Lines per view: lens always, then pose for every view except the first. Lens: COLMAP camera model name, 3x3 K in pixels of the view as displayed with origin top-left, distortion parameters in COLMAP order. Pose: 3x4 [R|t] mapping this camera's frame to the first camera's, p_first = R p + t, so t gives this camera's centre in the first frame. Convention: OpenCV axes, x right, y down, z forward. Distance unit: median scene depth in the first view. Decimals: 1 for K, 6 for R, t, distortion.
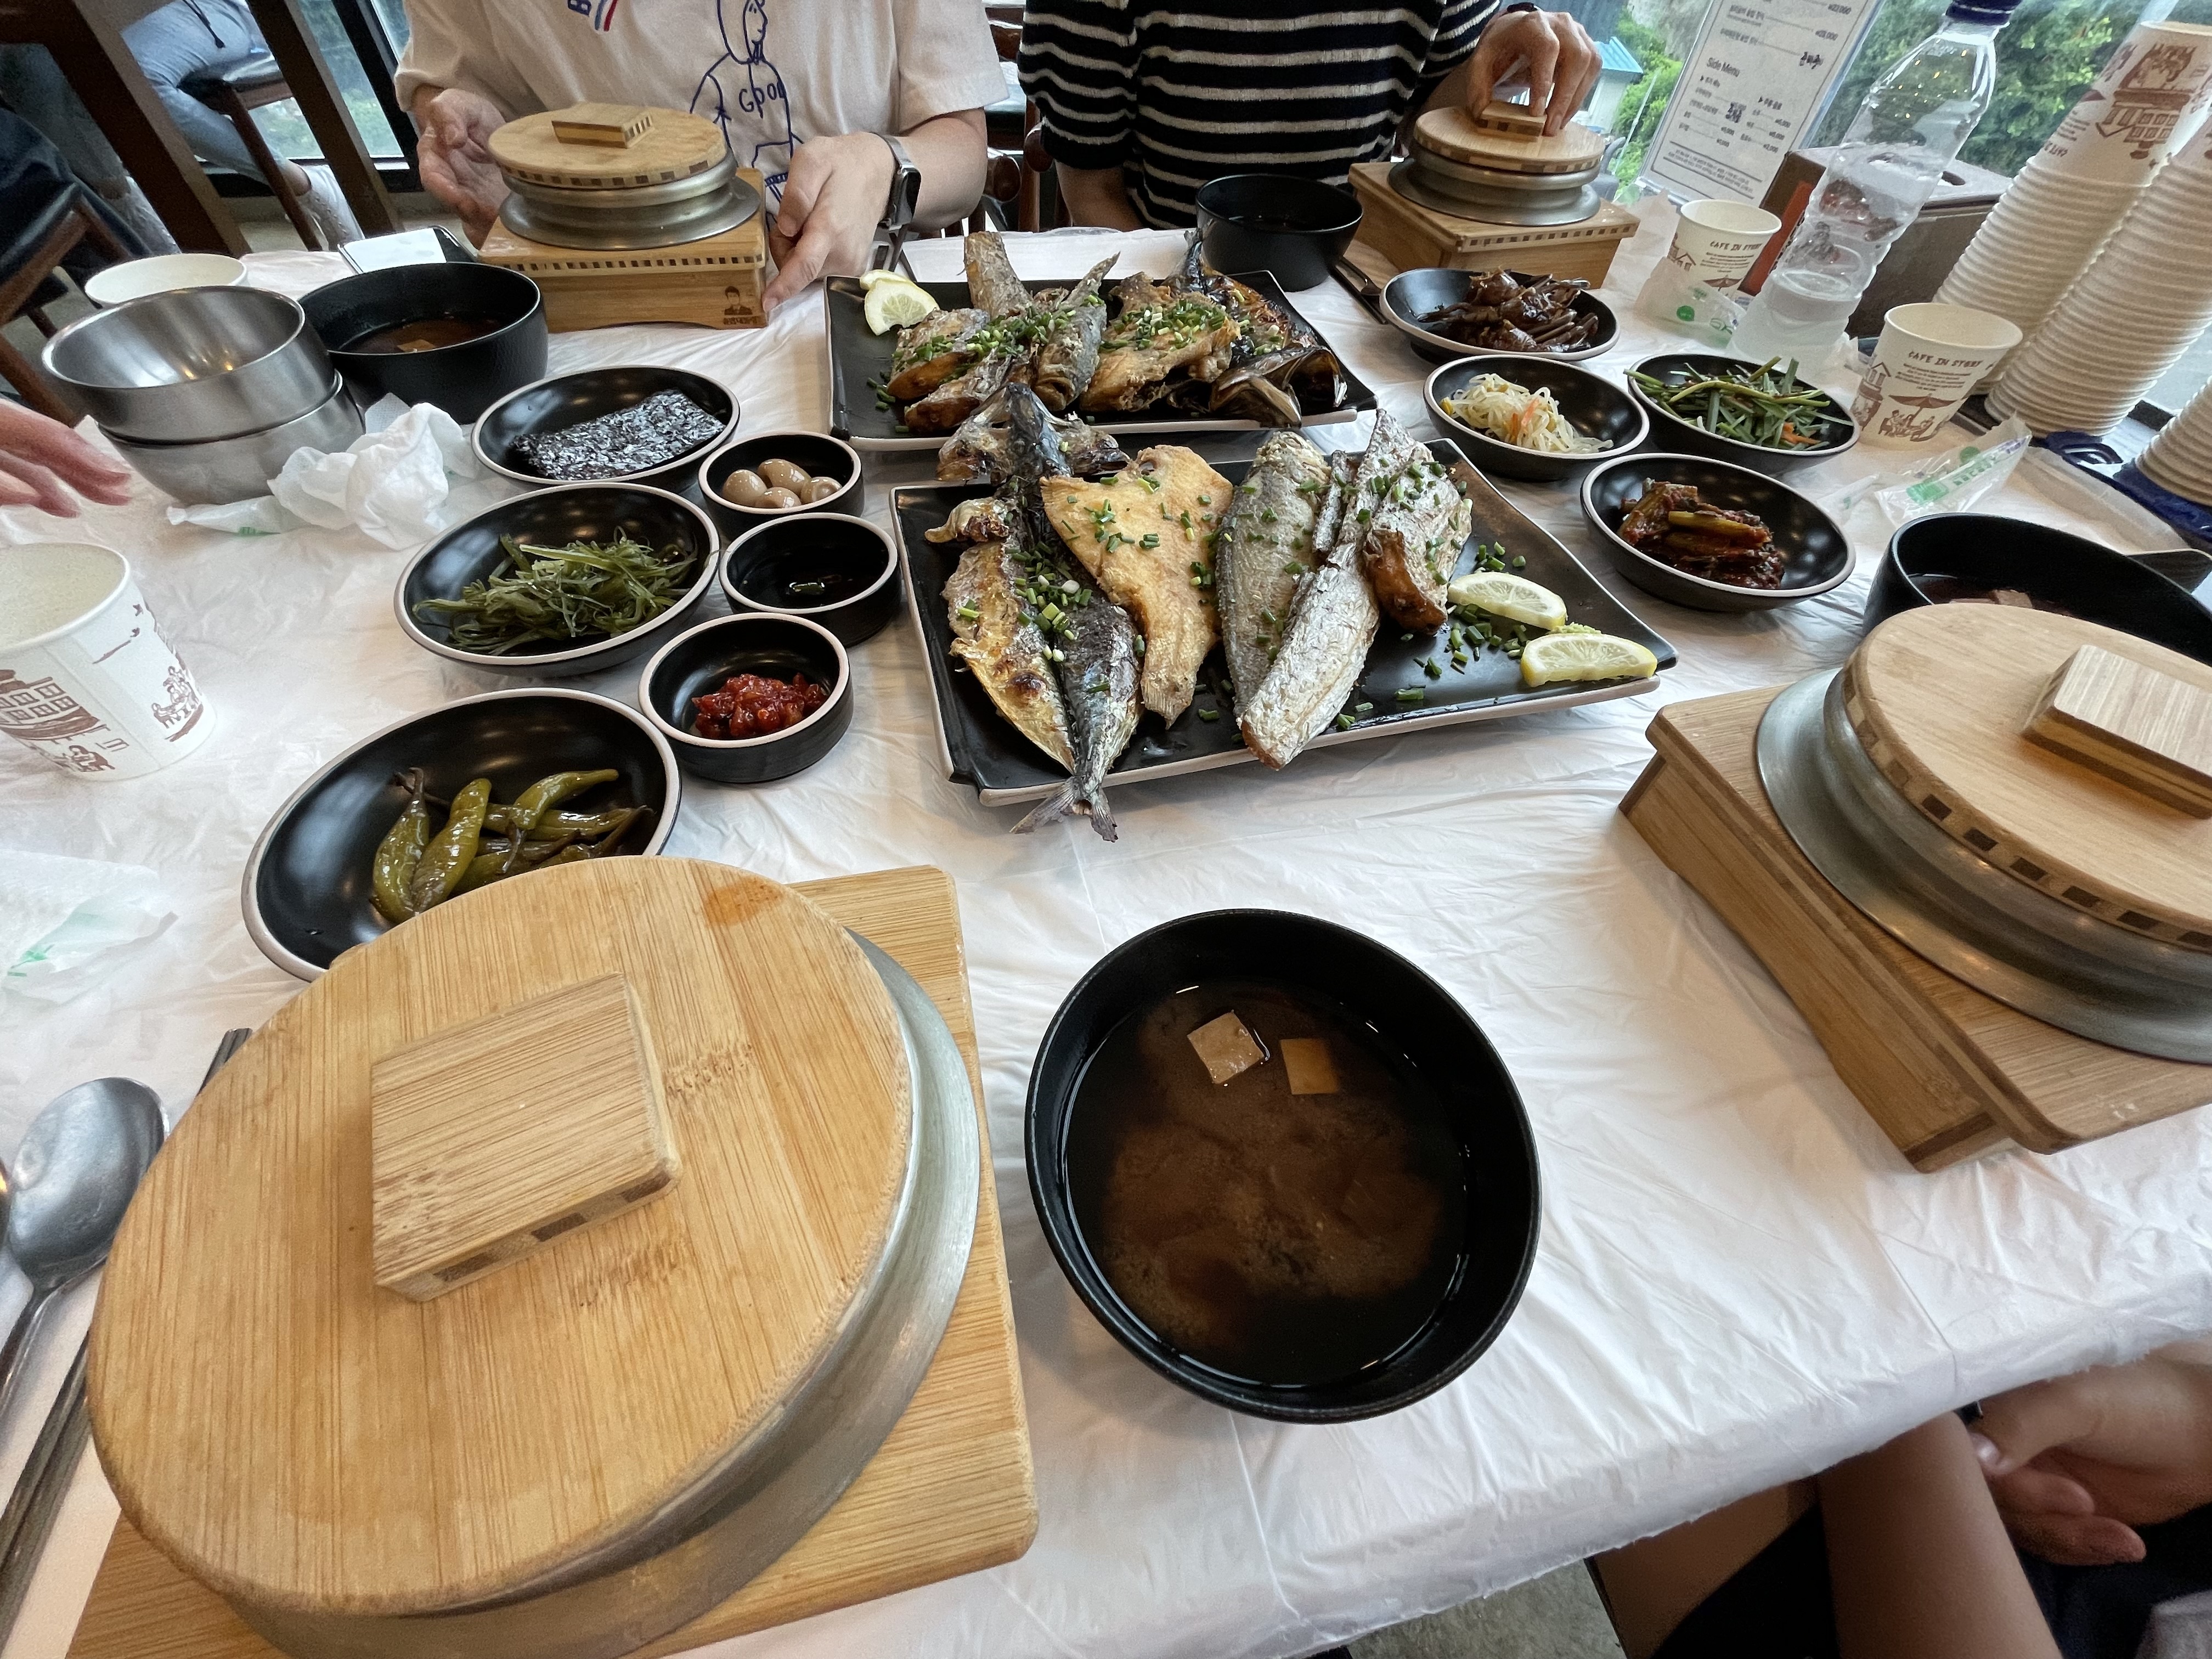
lens RADIAL K [[898.5, 0, 1106.0], [0, 898.5, 829.5], [0, 0, 1]] dist [-0.002048, -0.000076]
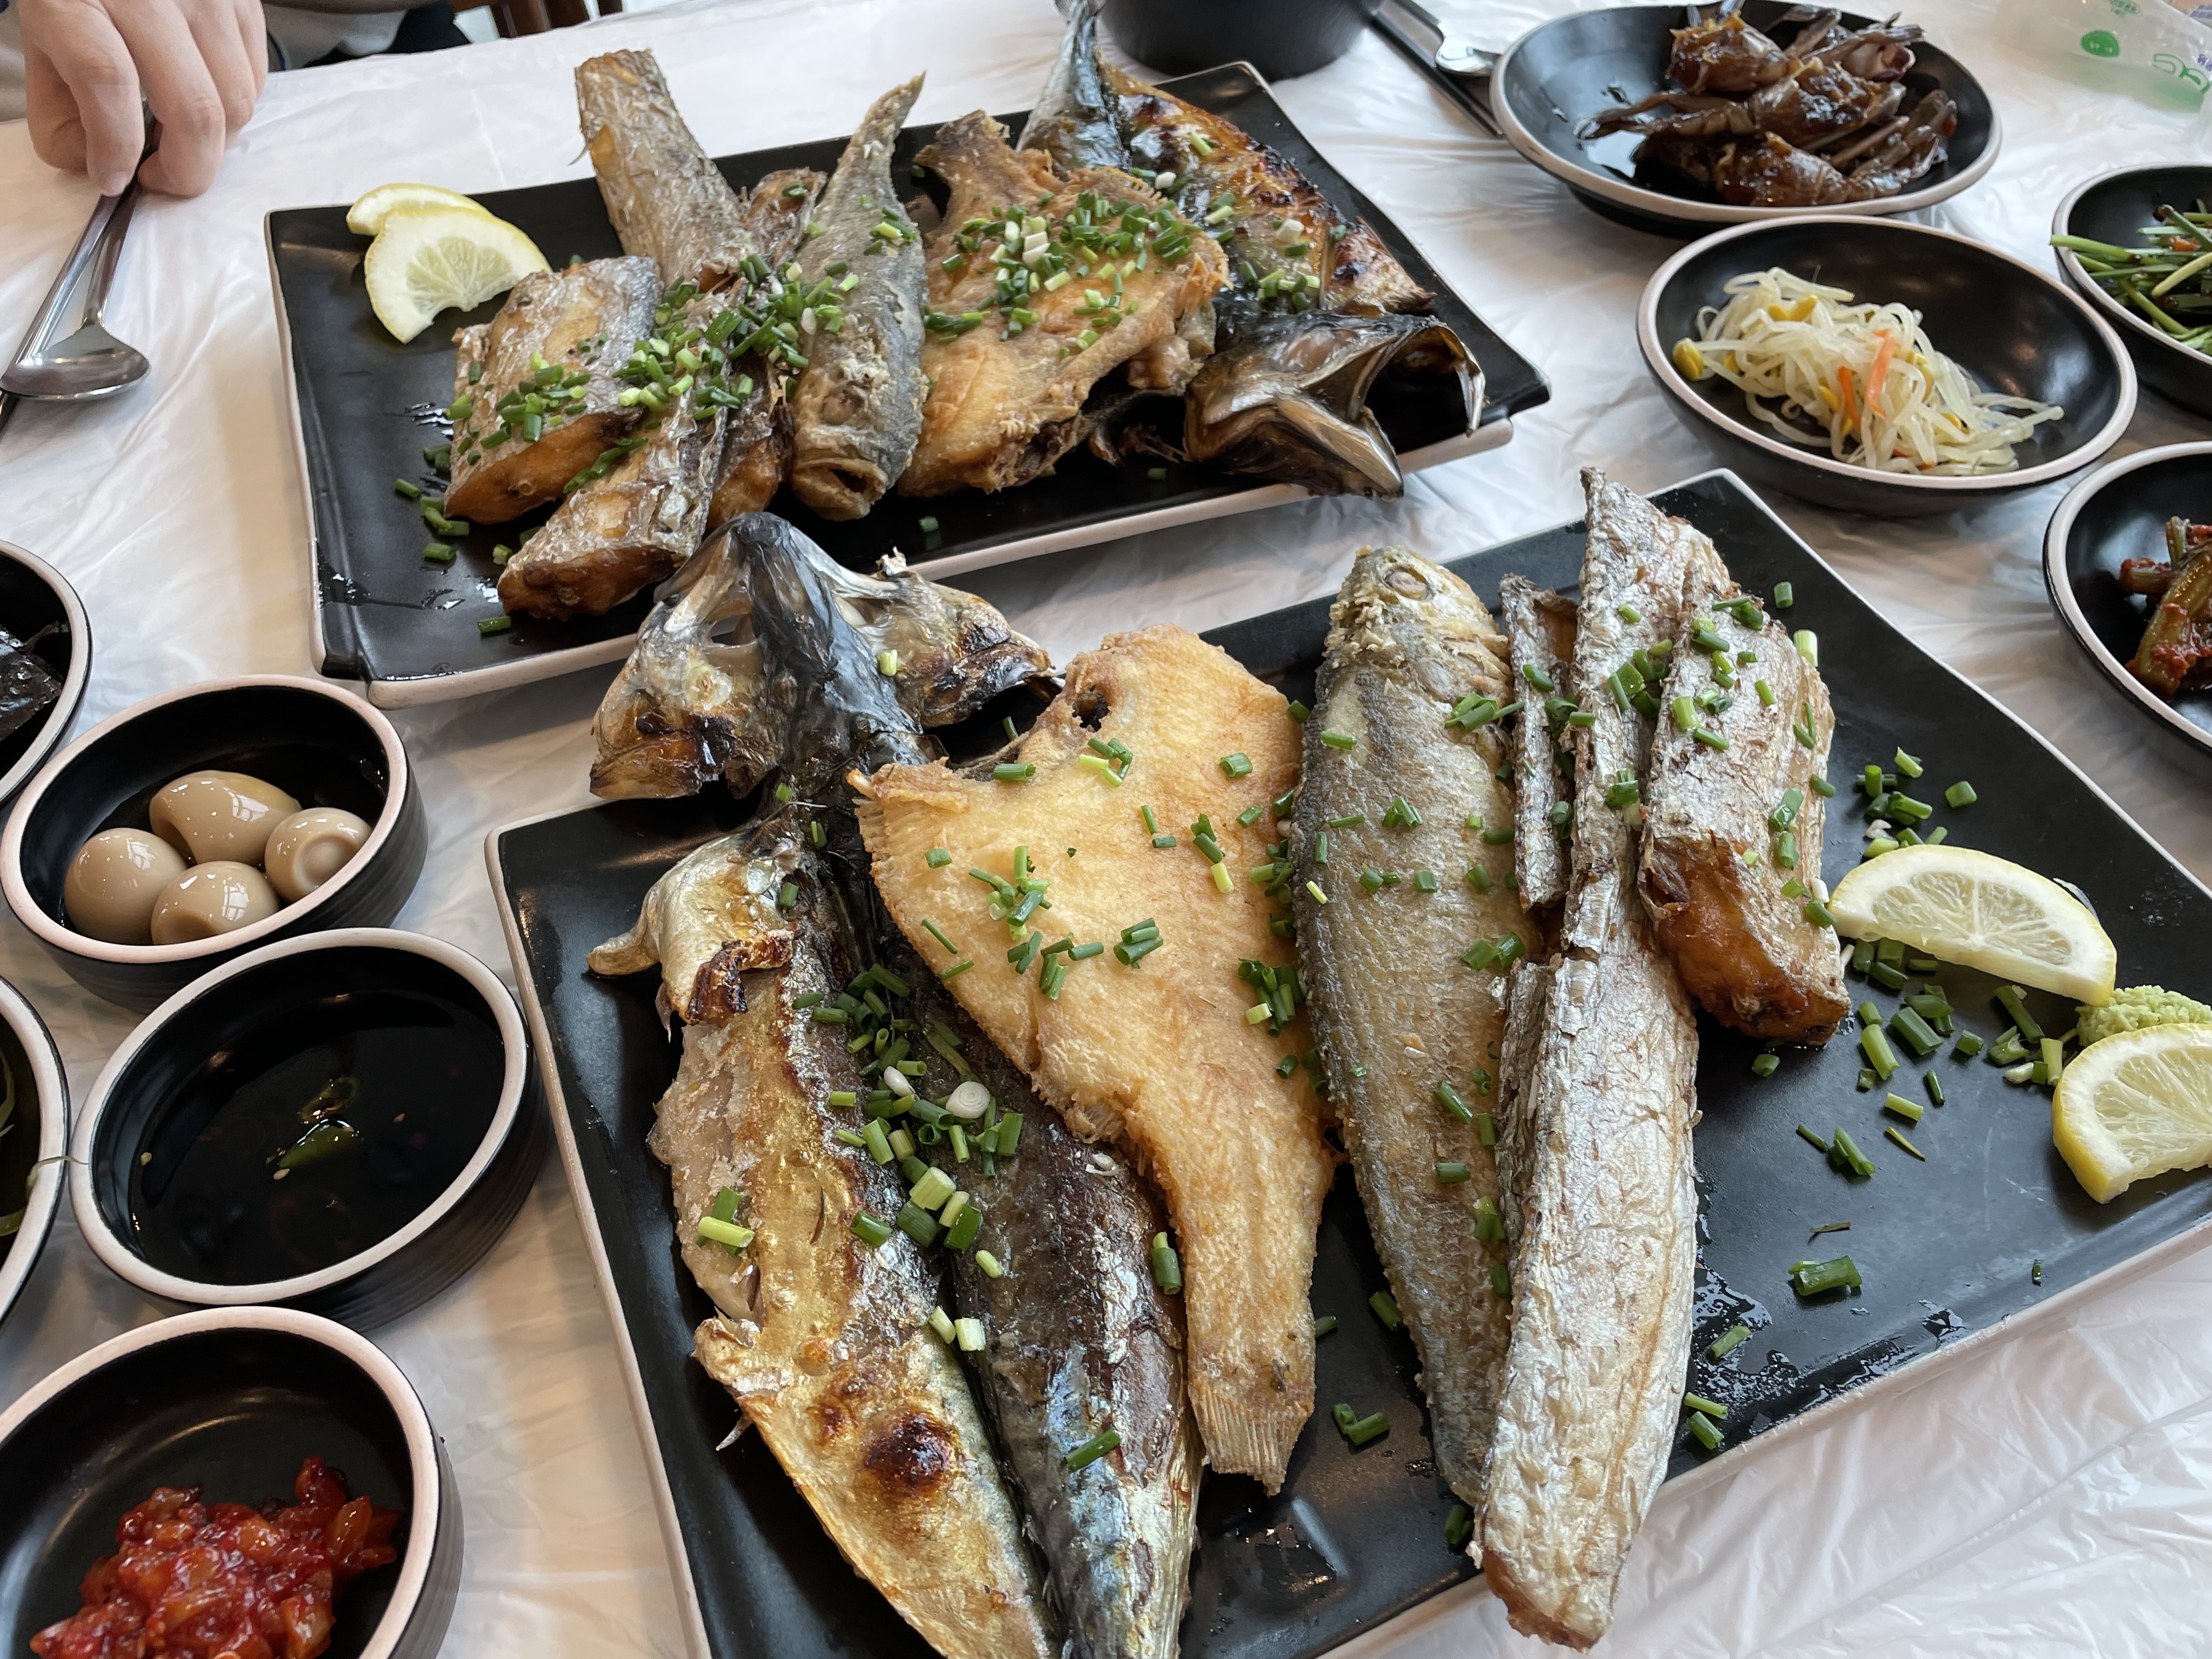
lens RADIAL K [[1687.2, 0, 1106.0], [0, 1687.2, 829.5], [0, 0, 1]] dist [0.103339, -0.171320]
pose [[0.987474, -0.141126, 0.070555, -0.013261], [0.142712, 0.989602, -0.017936, -0.336142], [-0.067290, 0.027780, 0.997347, 0.201973]]
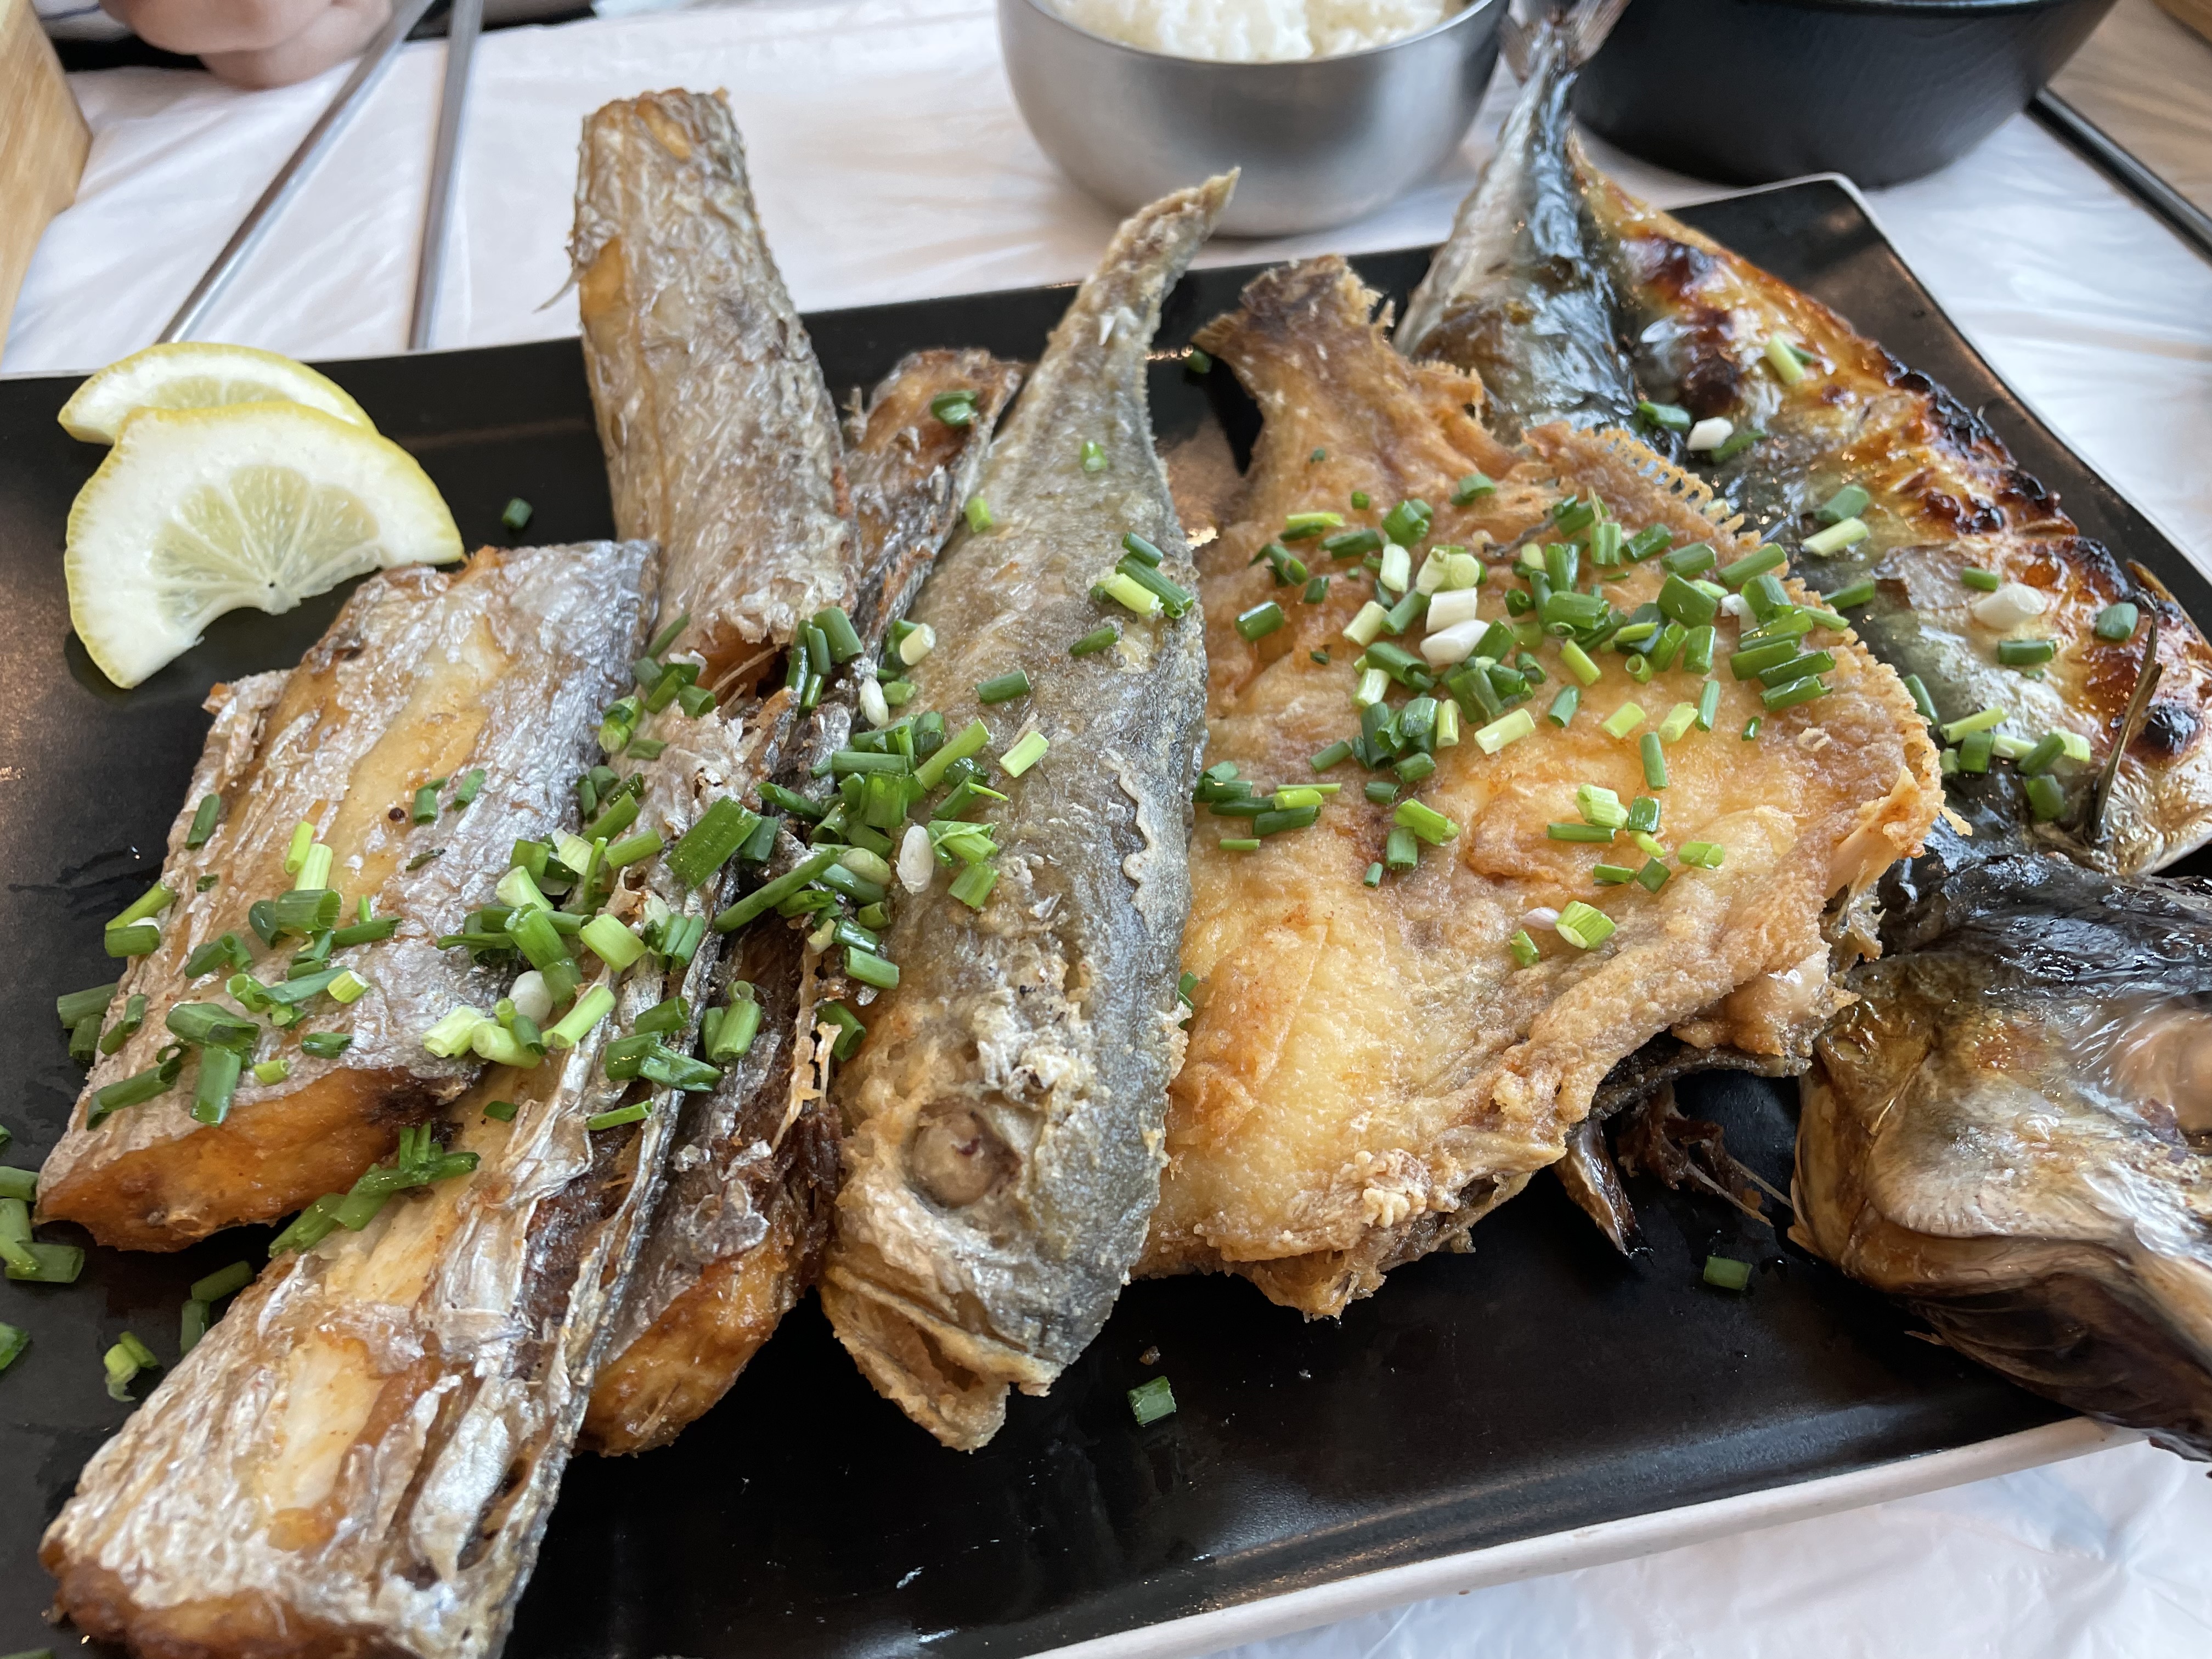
lens RADIAL K [[1687.2, 0, 1106.0], [0, 1687.2, 829.5], [0, 0, 1]] dist [0.103339, -0.171320]
pose [[0.998952, -0.034142, -0.030500, -0.014643], [0.034210, 0.999413, 0.001711, -0.679050], [0.030423, -0.002753, 0.999533, 0.797280]]
